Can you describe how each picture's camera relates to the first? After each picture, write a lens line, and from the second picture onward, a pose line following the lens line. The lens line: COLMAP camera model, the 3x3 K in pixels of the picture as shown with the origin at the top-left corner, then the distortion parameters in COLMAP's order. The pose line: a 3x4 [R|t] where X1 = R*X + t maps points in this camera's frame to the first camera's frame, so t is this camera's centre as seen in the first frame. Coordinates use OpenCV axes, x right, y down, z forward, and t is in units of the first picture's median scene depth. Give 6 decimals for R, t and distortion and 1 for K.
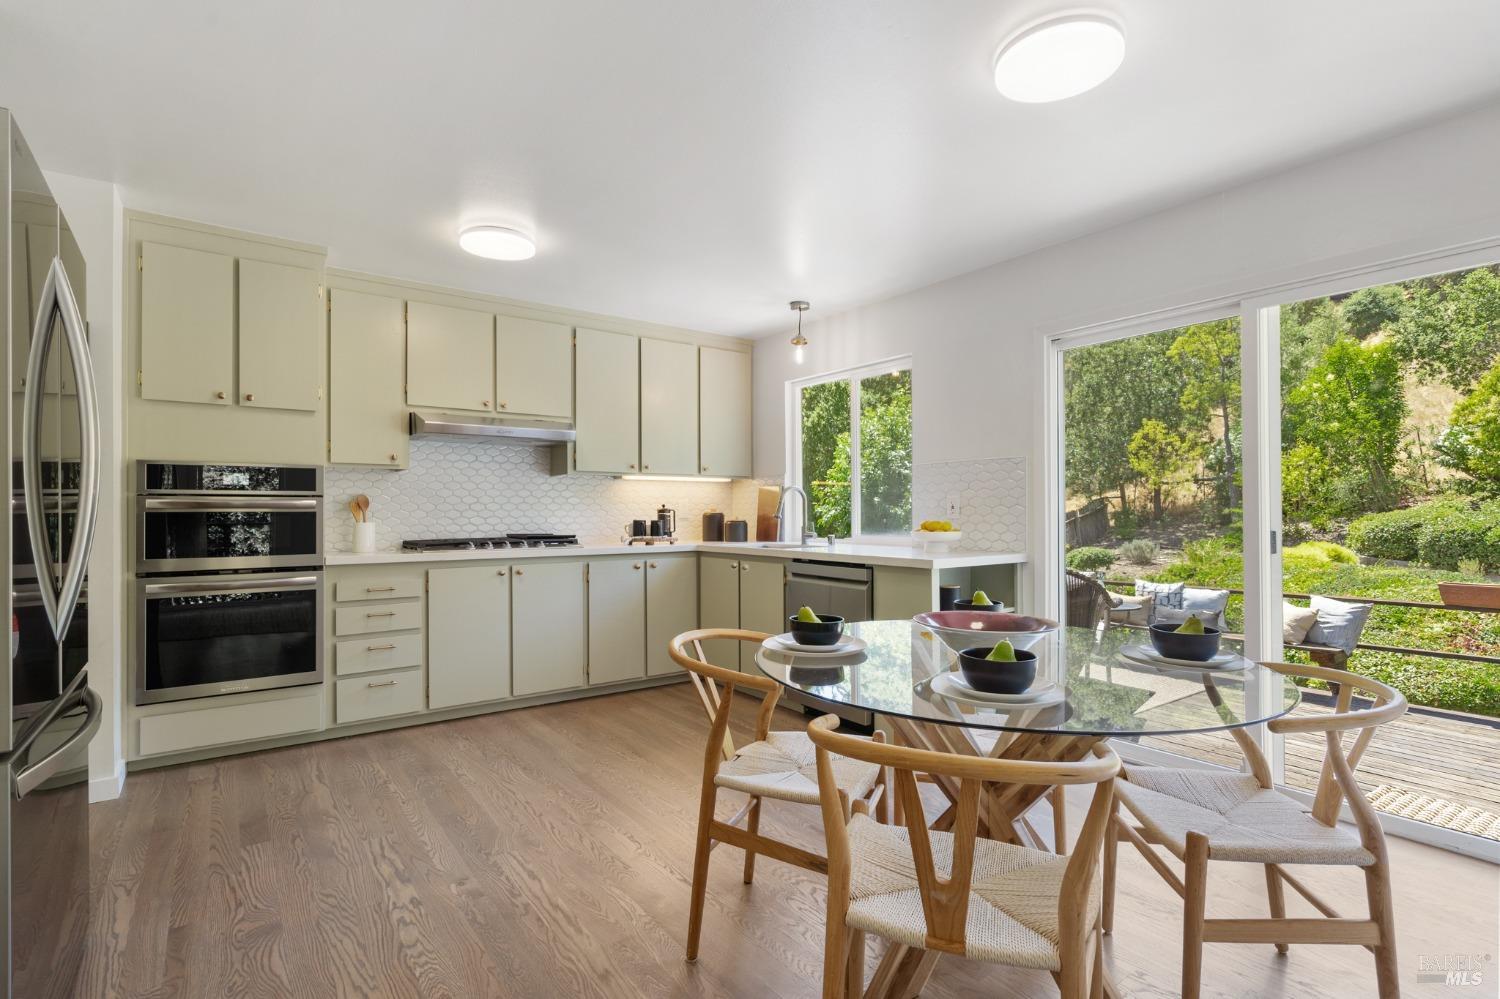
lens RADIAL K [[727.7, 0, 750.8], [0, 727.7, 506.8], [0, 0, 1]] dist [0.001655, -0.000024]
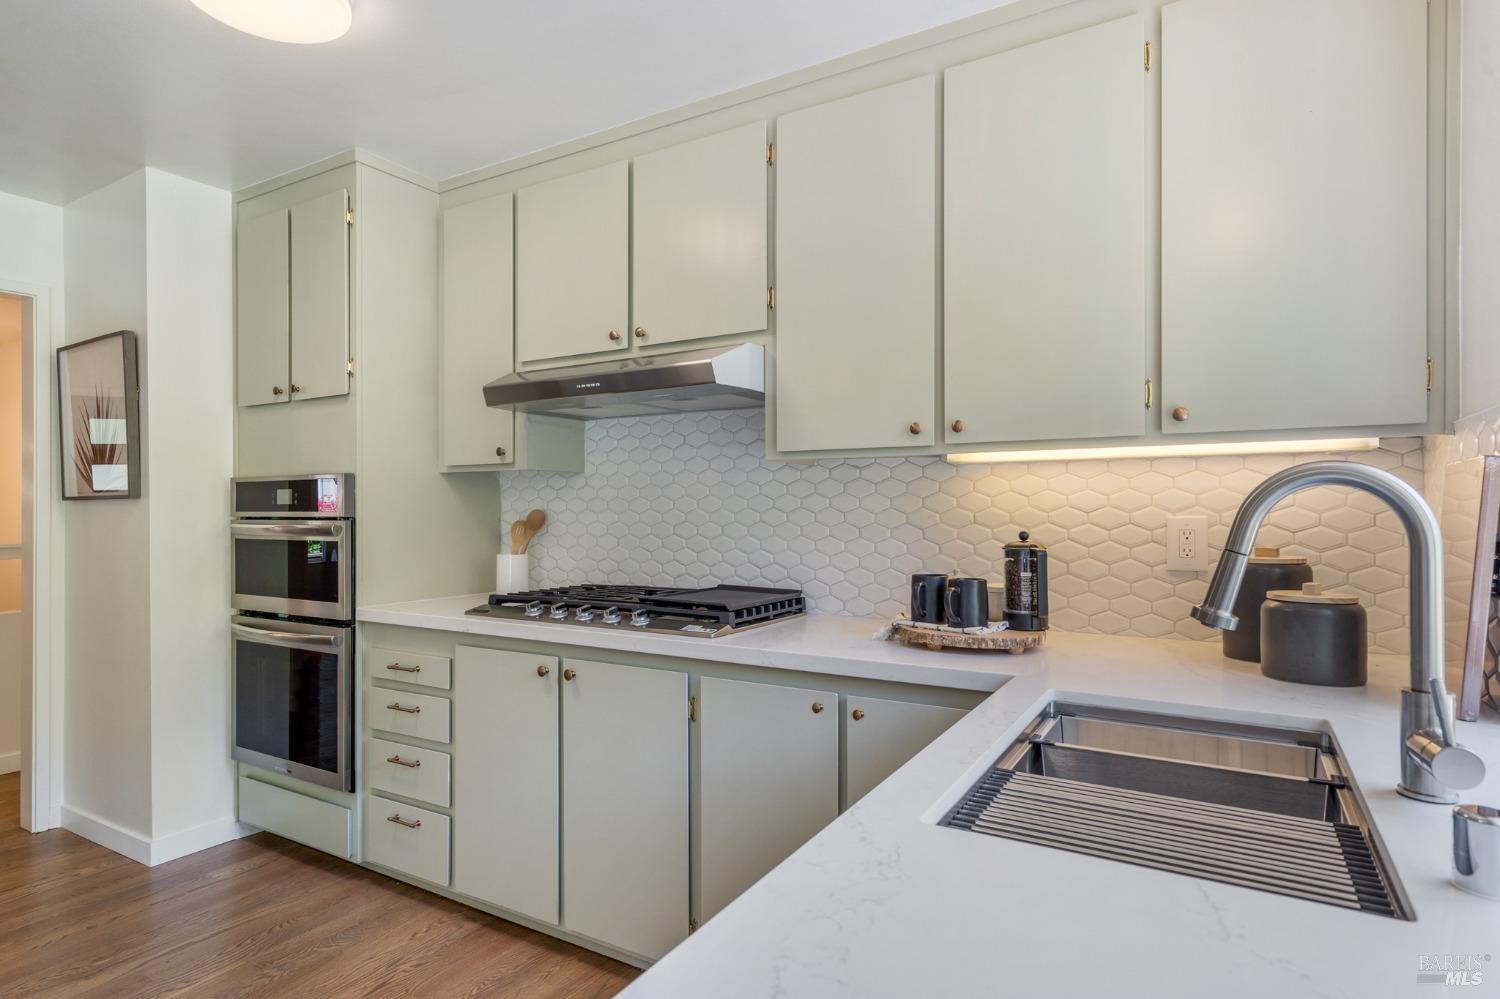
lens RADIAL K [[815.2, 0, 750.5], [0, 815.2, 507.3], [0, 0, 1]] dist [-0.002121, -0.000177]
pose [[0.399081, 0.002153, -0.916913, 0.225391], [0.011160, 0.999912, 0.007206, -0.023418], [0.916848, -0.013108, 0.399022, 0.915756]]
